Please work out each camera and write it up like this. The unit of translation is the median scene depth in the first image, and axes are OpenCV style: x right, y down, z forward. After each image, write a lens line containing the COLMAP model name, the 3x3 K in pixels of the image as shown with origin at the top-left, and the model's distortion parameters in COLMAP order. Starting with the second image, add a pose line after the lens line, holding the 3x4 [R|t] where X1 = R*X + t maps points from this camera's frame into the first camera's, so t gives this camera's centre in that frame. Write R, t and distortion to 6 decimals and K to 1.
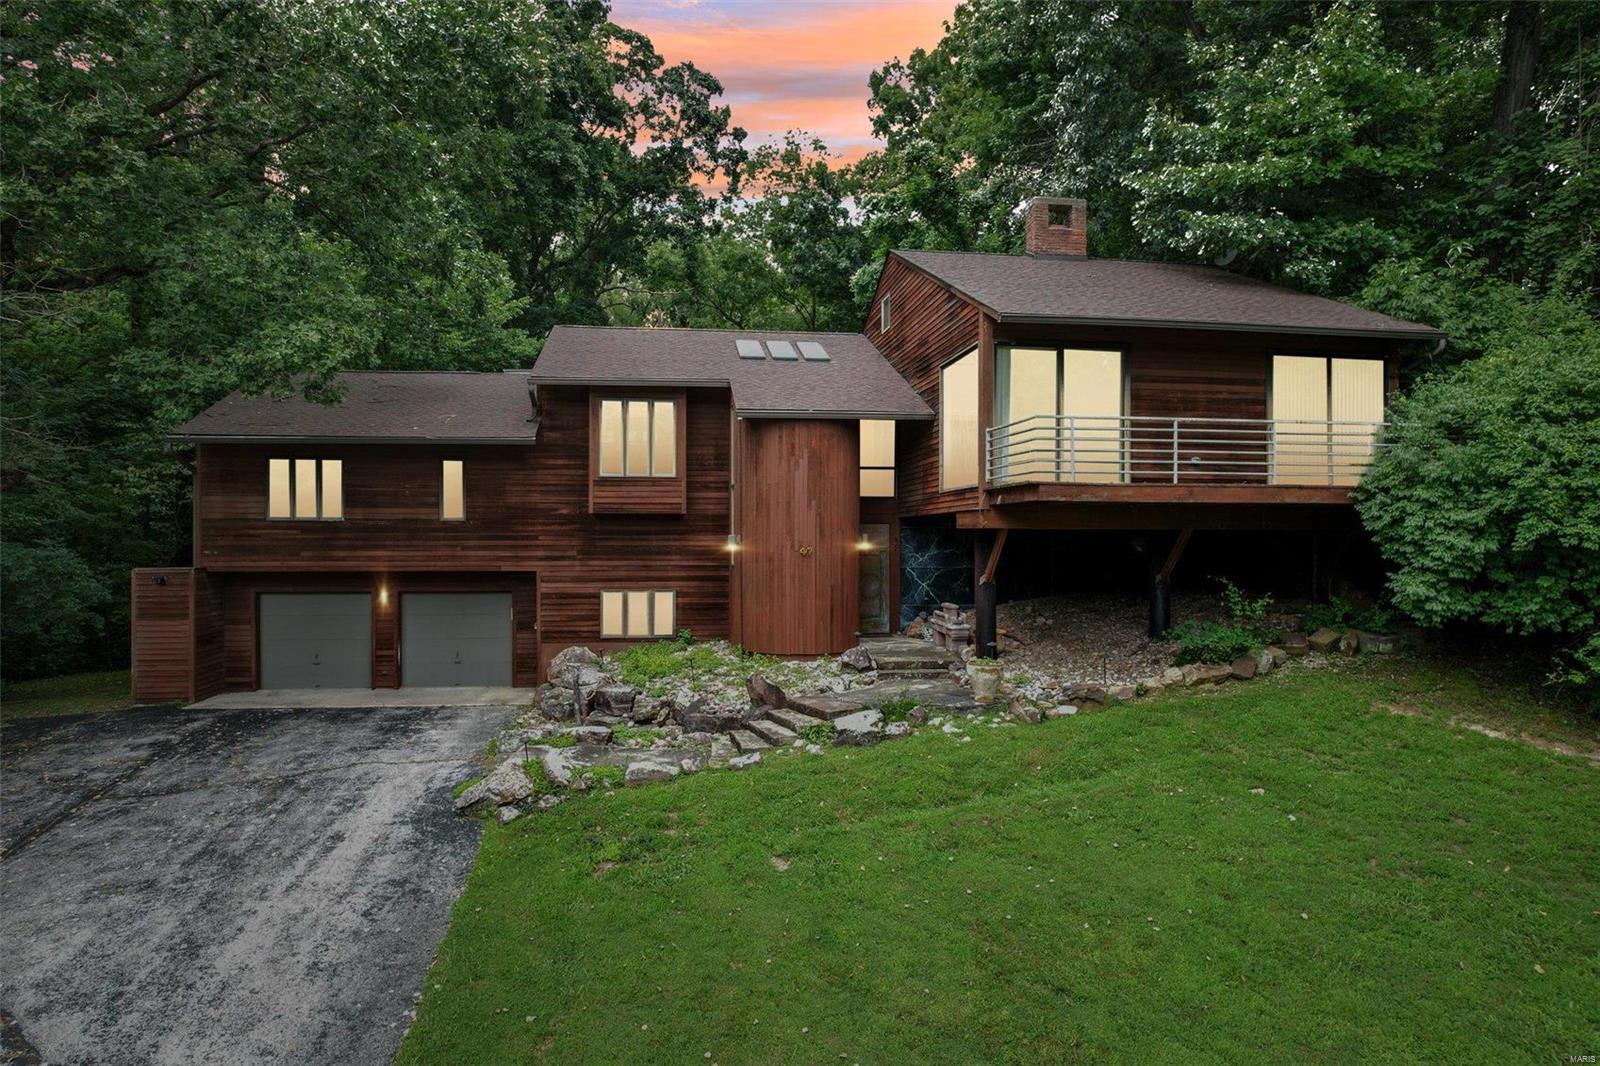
lens RADIAL K [[1024.2, 0, 790.7], [0, 1024.2, 532.8], [0, 0, 1]] dist [-0.033659, -0.000153]
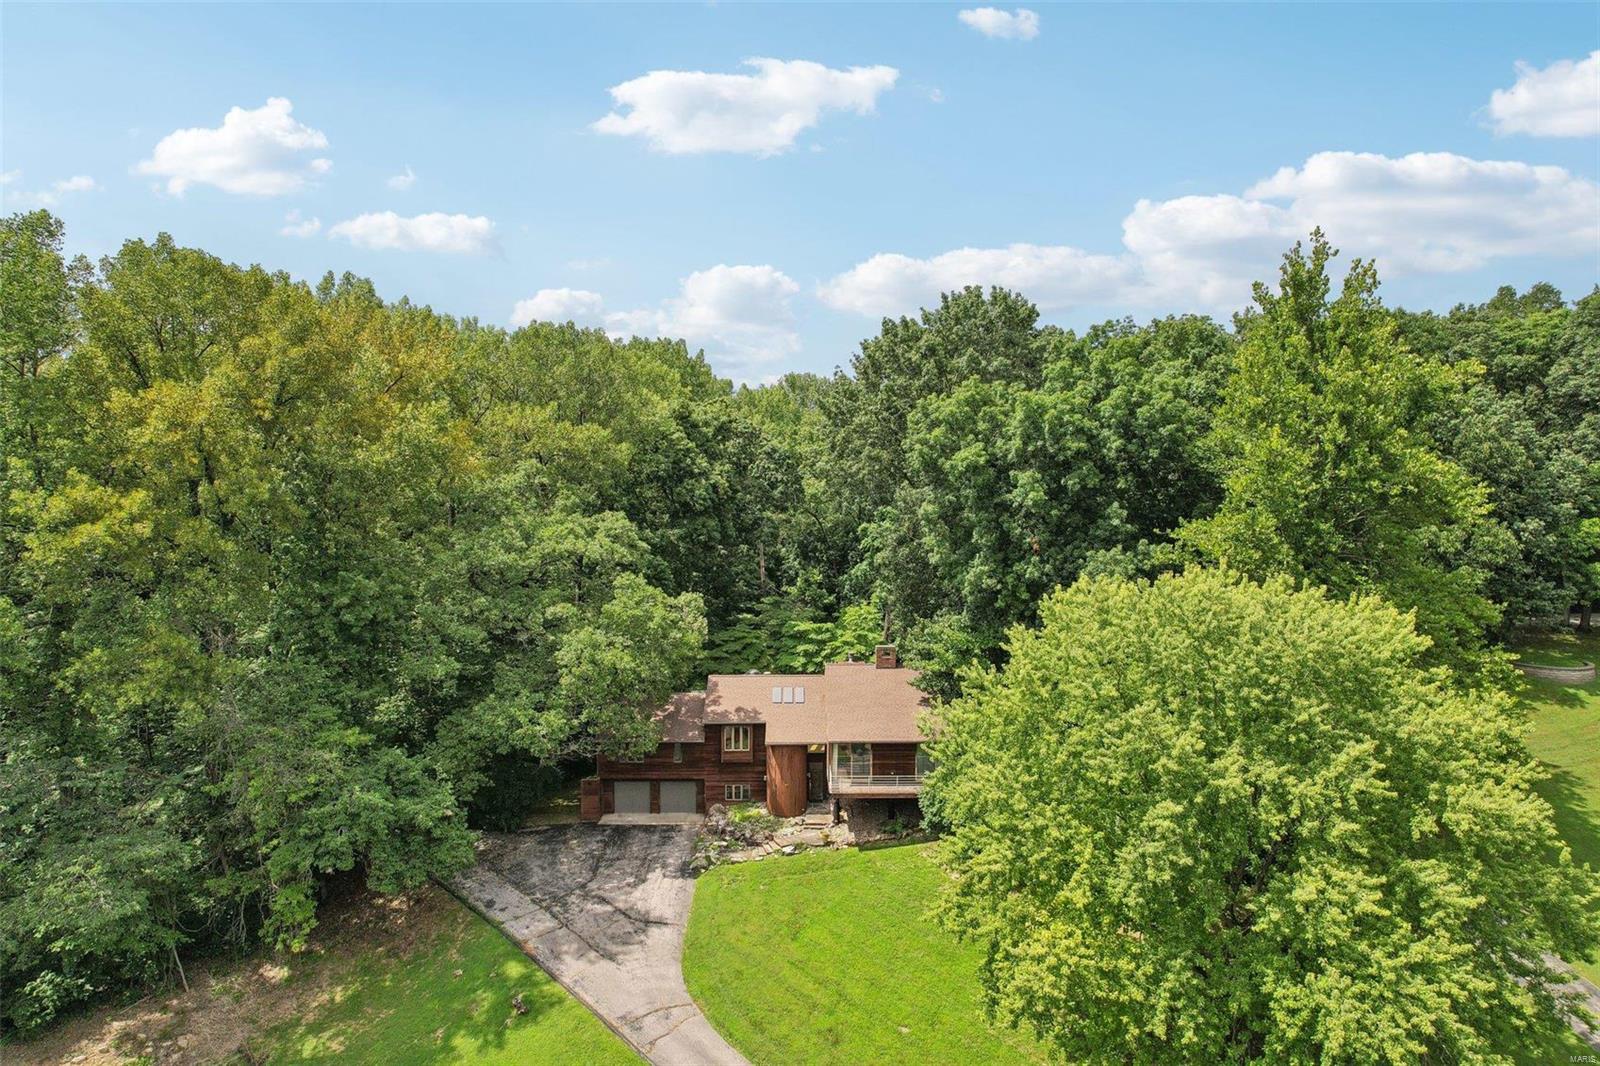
lens RADIAL K [[1019.1, 0, 800.0], [0, 1019.1, 533.0], [0, 0, 1]] dist [-0.039779, 0.064432]
pose [[0.992010, 0.001738, -0.126144, 0.515513], [0.003987, 0.998974, 0.045119, -1.032132], [0.126093, -0.045262, 0.990985, -2.404760]]
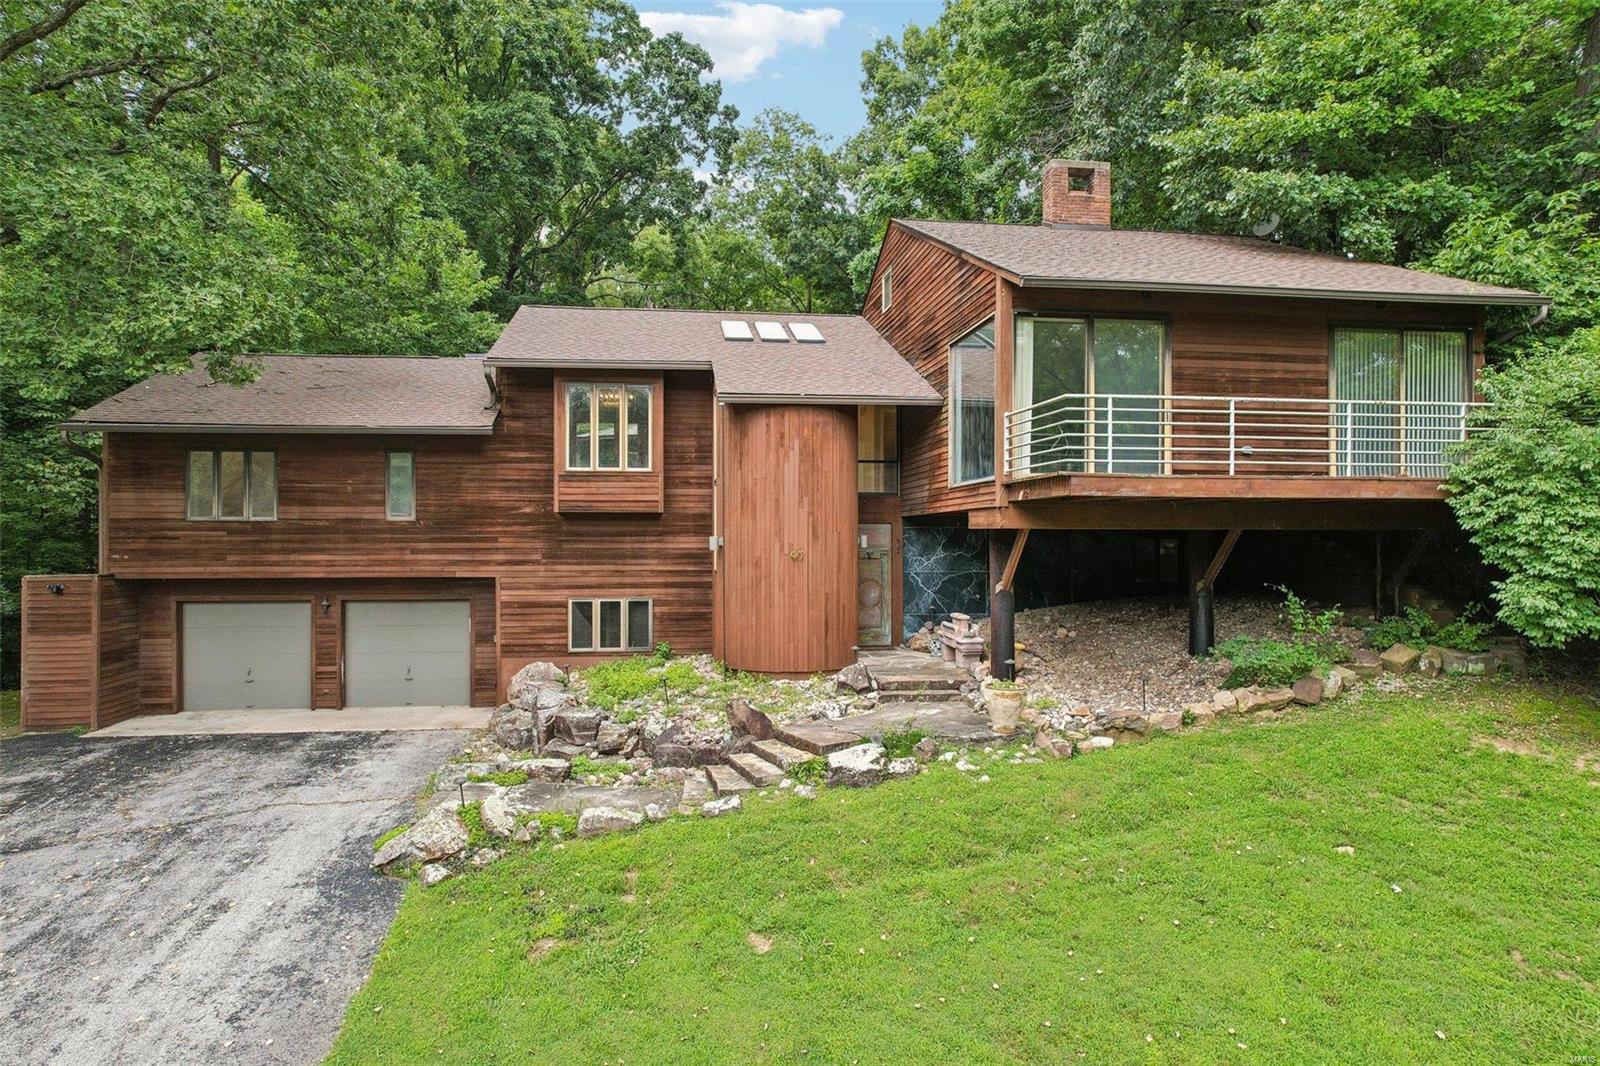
lens RADIAL K [[1019.1, 0, 800.0], [0, 1019.1, 533.0], [0, 0, 1]] dist [-0.039779, 0.064432]
pose [[0.999948, -0.000888, 0.010145, 0.009636], [0.000902, 0.999999, -0.001387, 0.000398], [-0.010144, 0.001396, 0.999948, 0.138195]]
